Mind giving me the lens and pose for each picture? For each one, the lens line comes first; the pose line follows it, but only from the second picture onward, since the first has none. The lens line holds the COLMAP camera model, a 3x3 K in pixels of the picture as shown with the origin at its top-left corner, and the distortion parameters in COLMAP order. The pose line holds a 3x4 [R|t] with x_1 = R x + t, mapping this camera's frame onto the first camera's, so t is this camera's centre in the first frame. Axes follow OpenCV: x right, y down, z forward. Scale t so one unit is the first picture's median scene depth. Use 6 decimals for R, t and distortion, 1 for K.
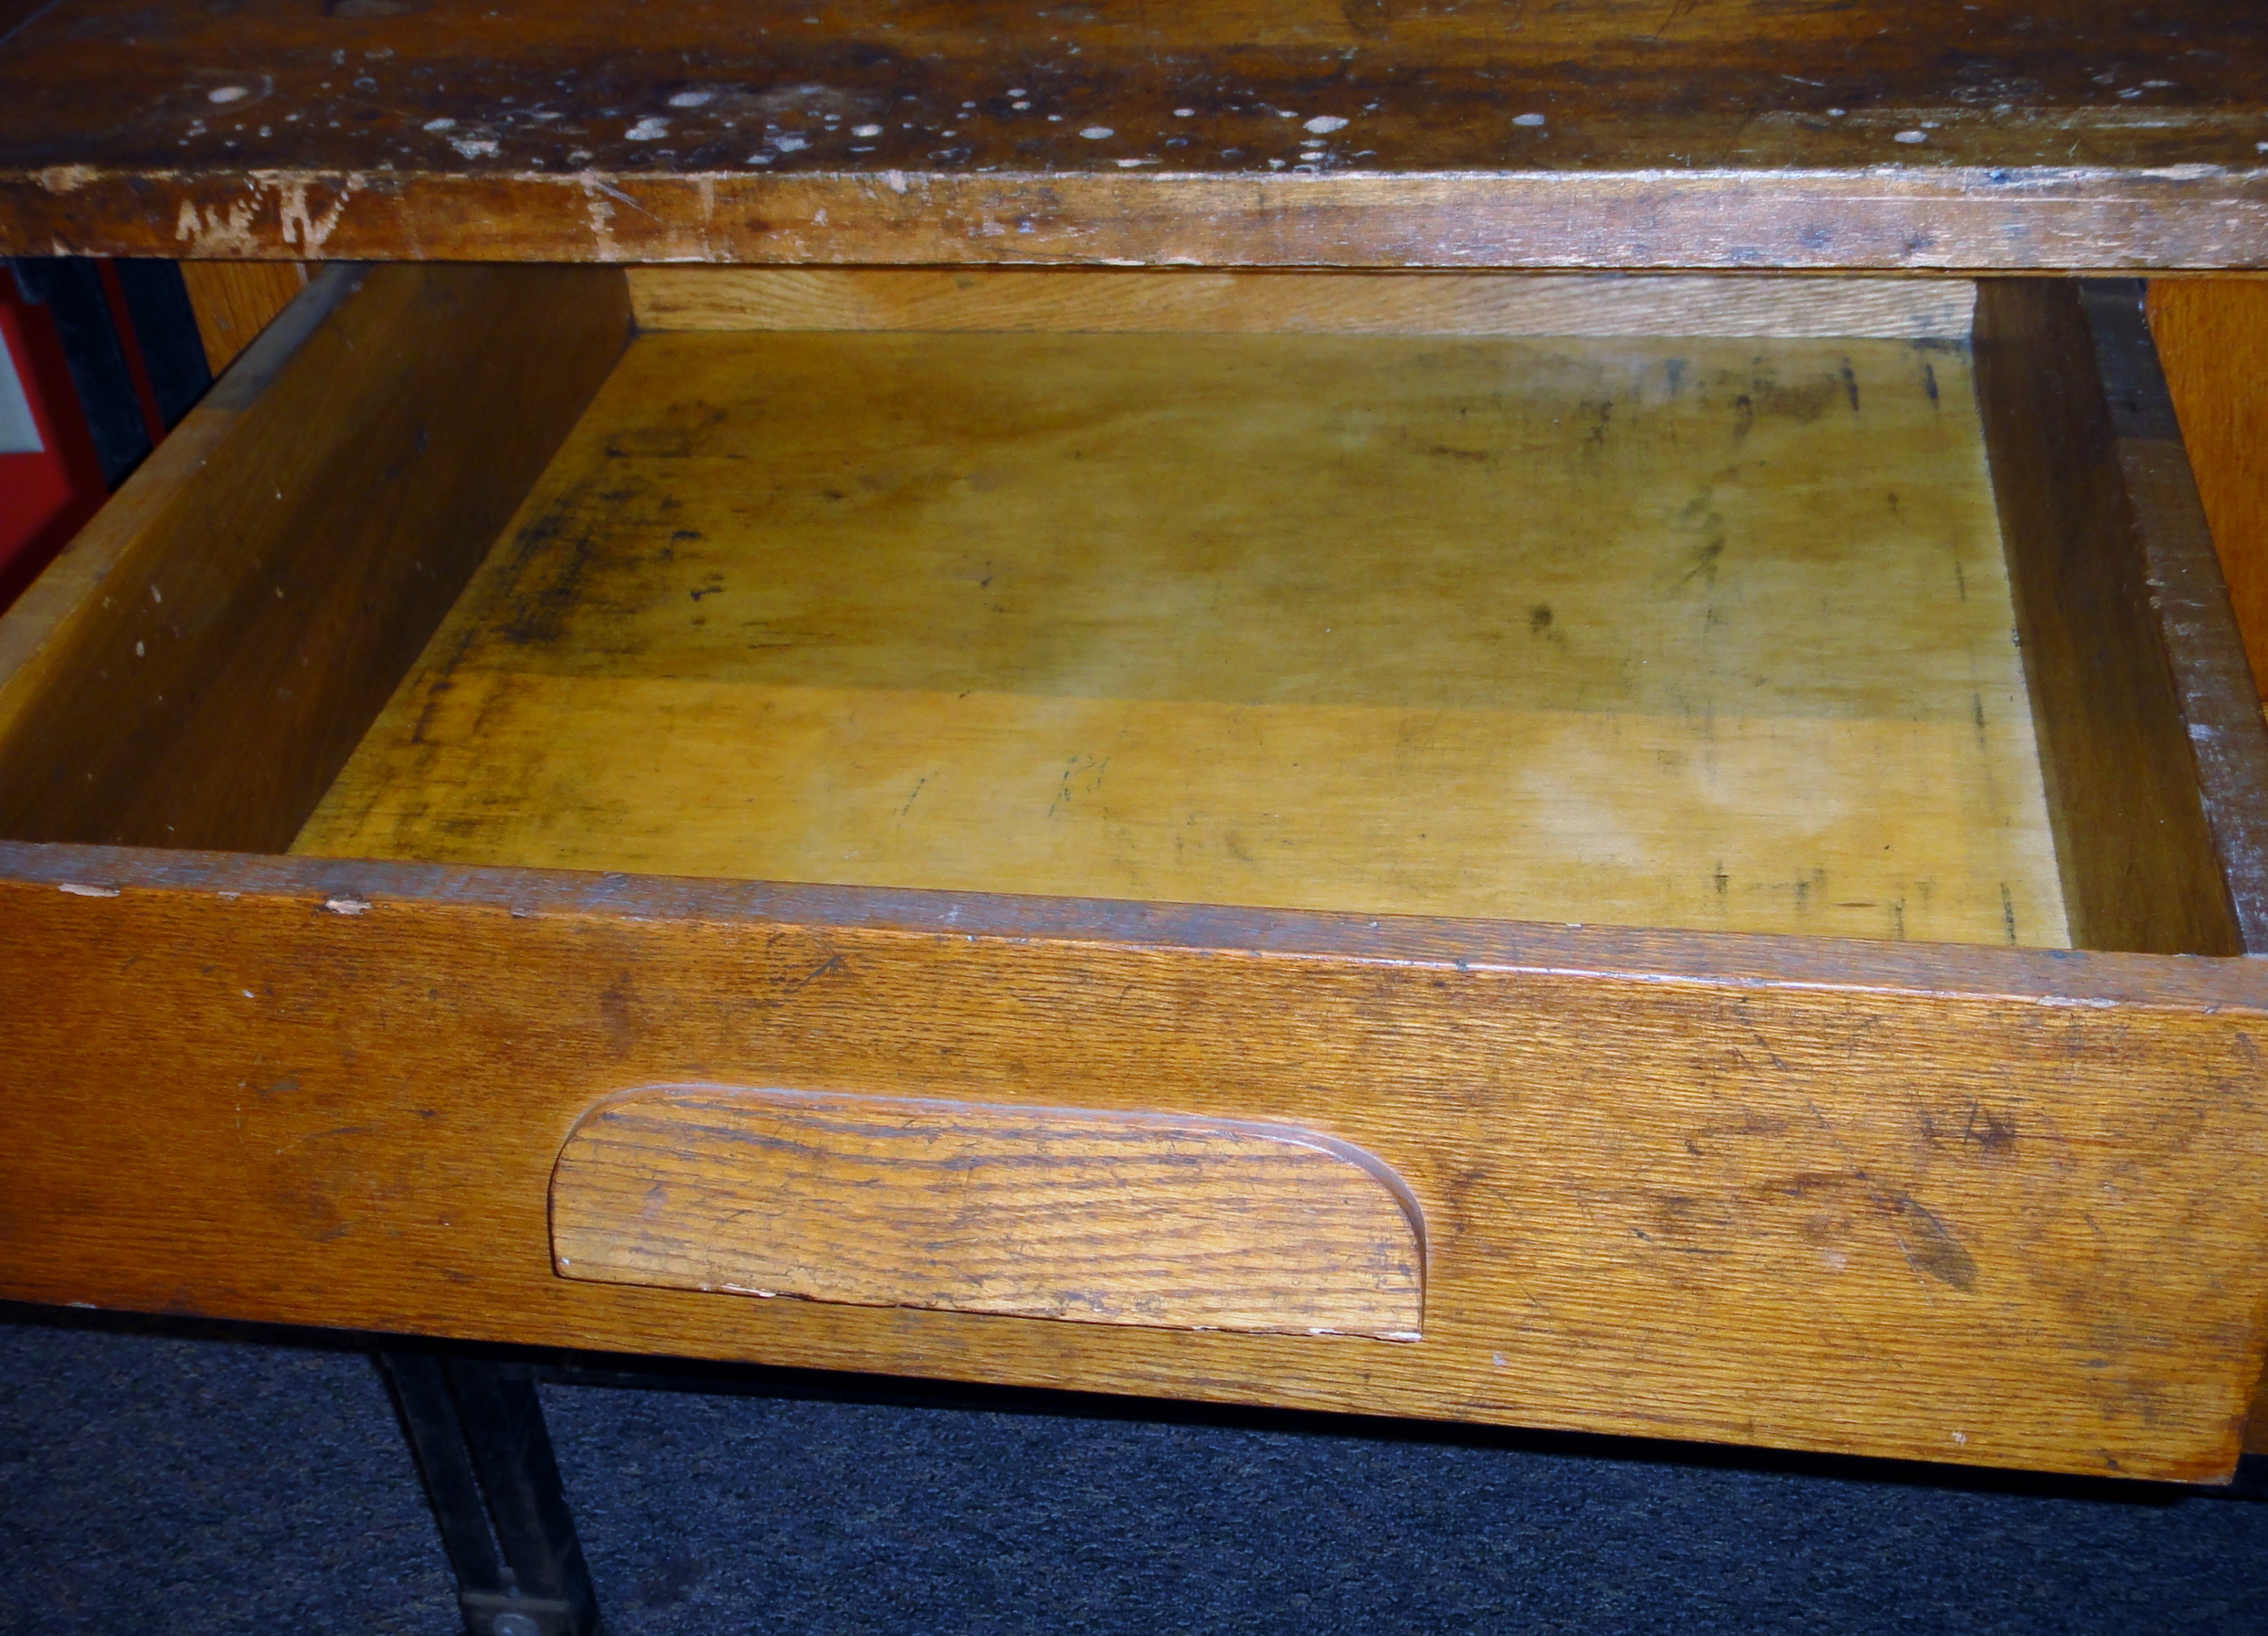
lens RADIAL K [[2741.7, 0, 1134.0], [0, 2741.7, 818.0], [0, 0, 1]] dist [-0.006284, 0.014927]
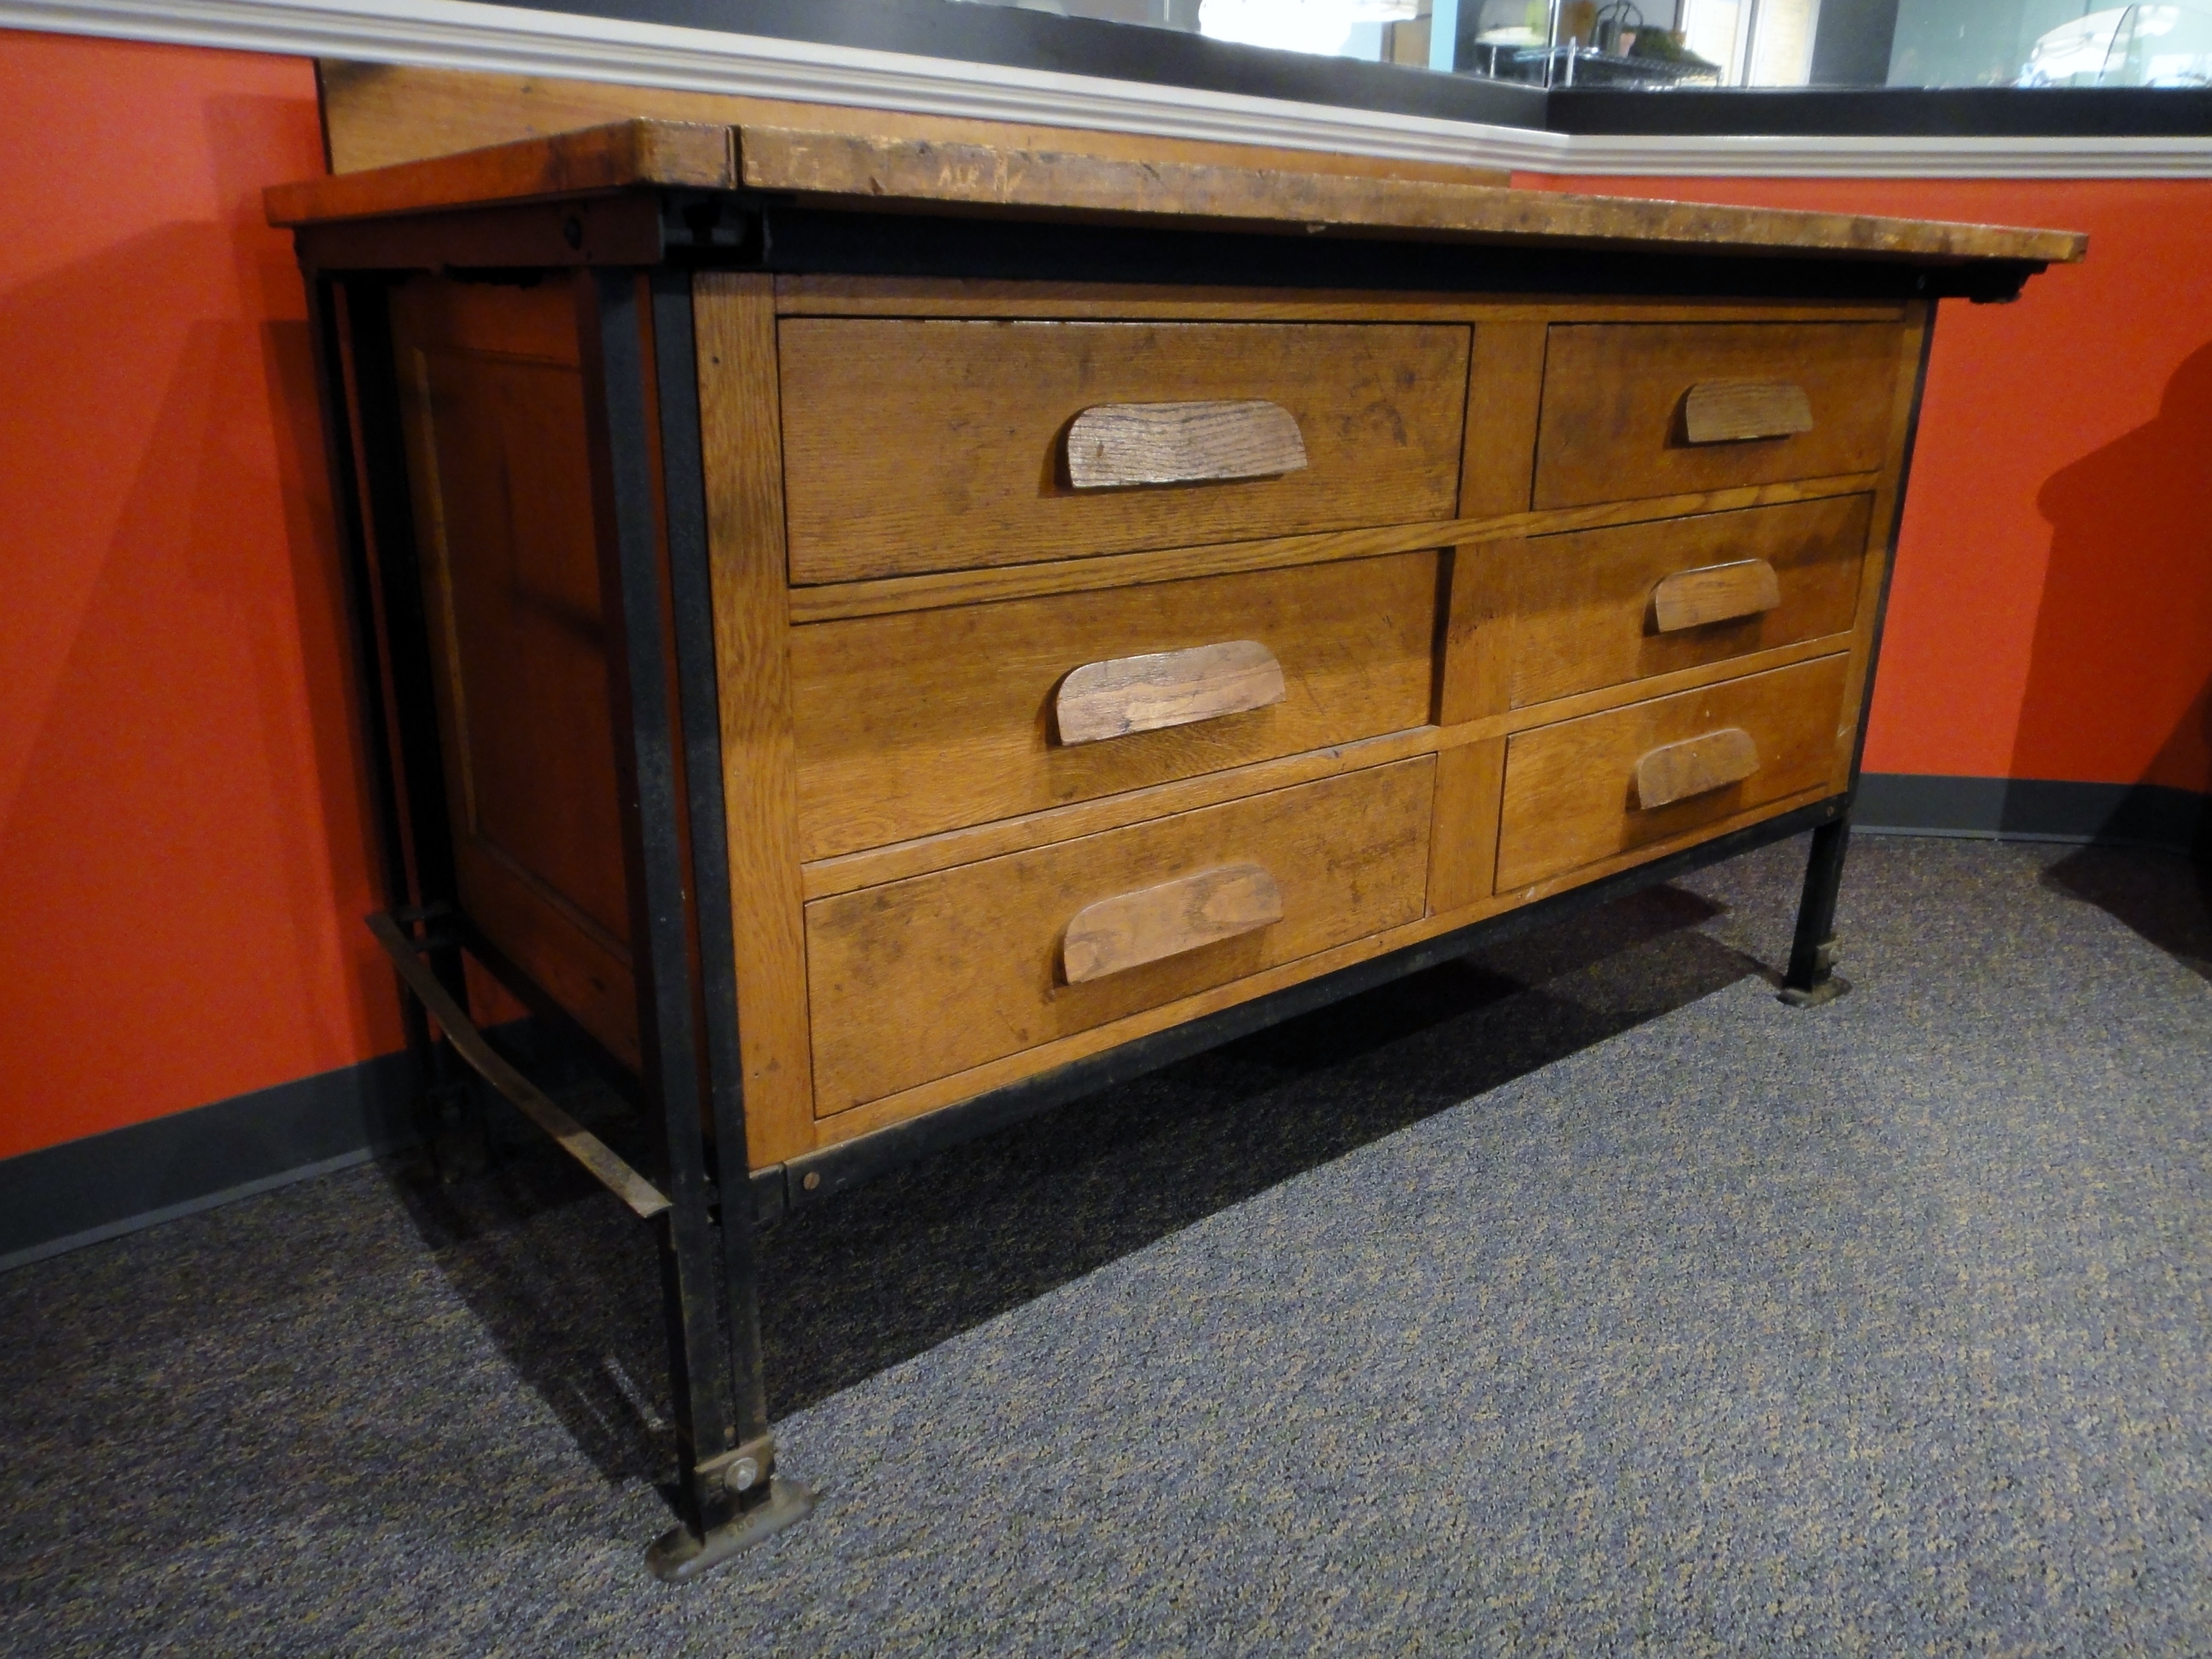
lens RADIAL K [[1591.8, 0, 1107.3], [0, 1591.8, 818.8], [0, 0, 1]] dist [0.000841, -0.000210]
pose [[0.662859, -0.154405, 0.732651, -1.397673], [0.394611, 0.903621, -0.166584, 0.745701], [-0.636317, 0.399534, 0.659903, 0.124881]]
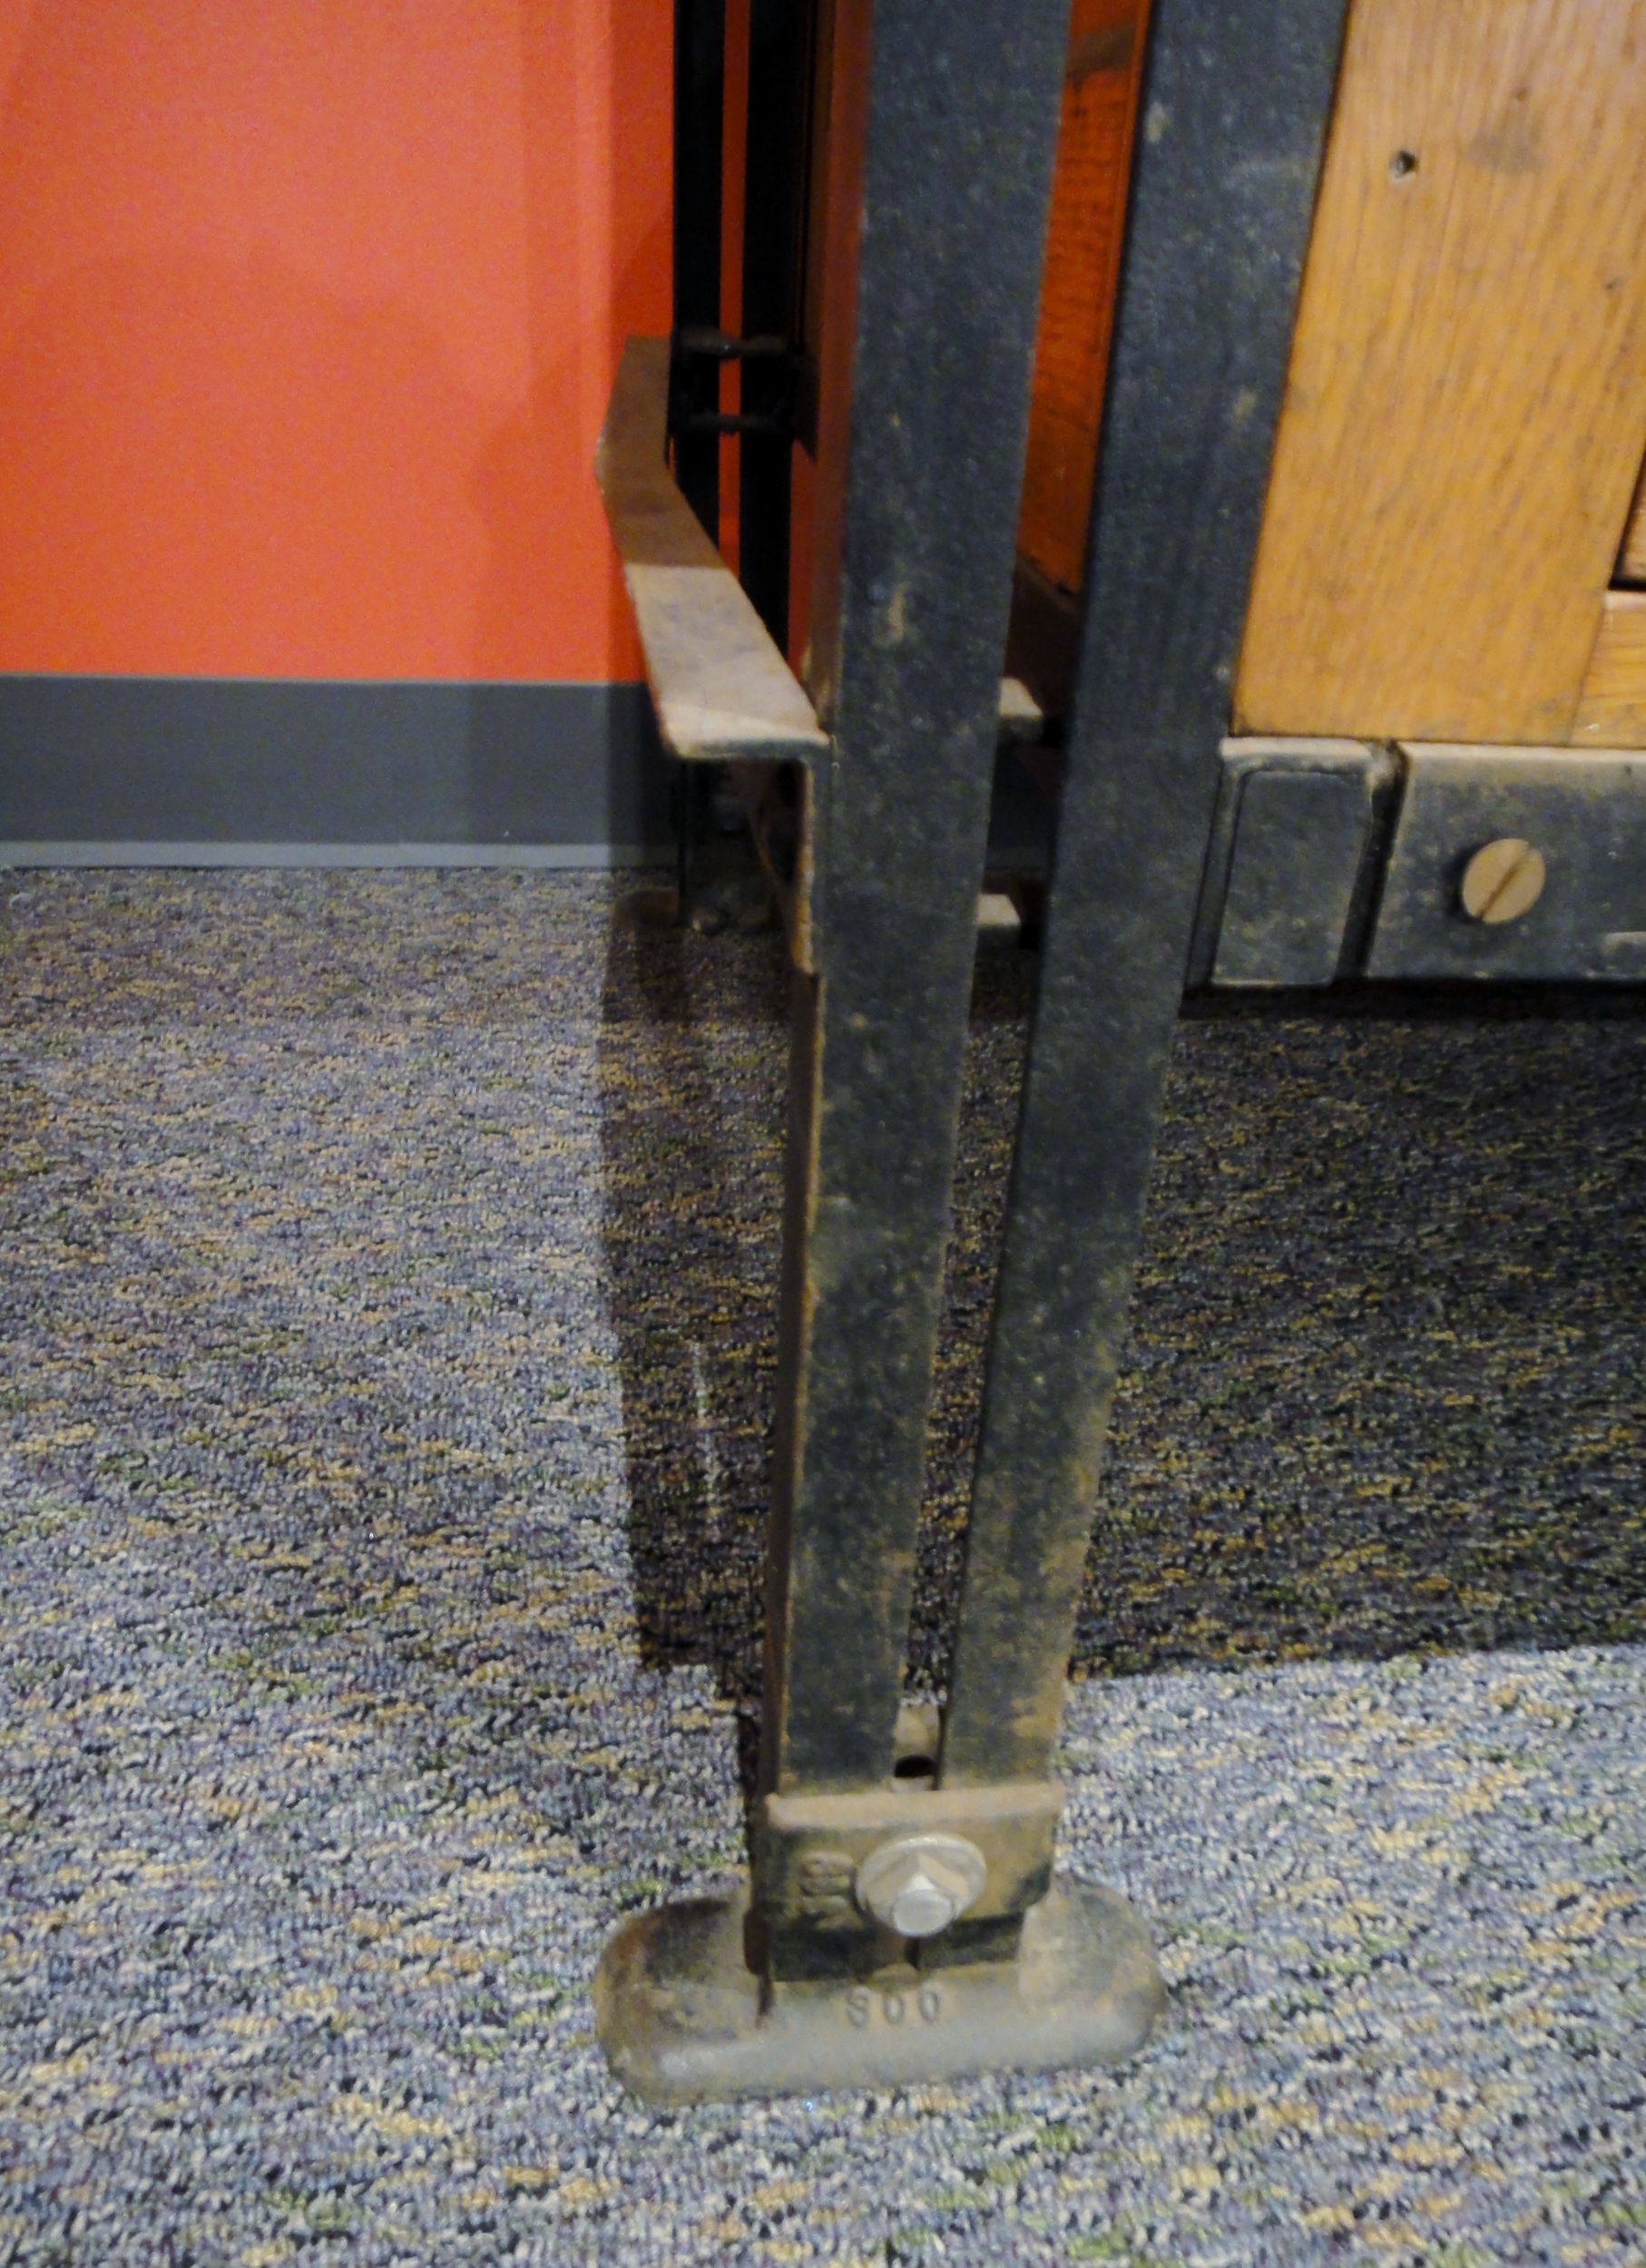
lens RADIAL K [[1681.7, 0, 823.0], [0, 1681.7, 1134.0], [0, 0, 1]] dist [0.015946, -0.012183]
pose [[0.953733, -0.024169, 0.299680, -0.723711], [0.062530, 0.990913, -0.119085, 0.776941], [-0.294079, 0.132314, 0.946578, 1.227196]]
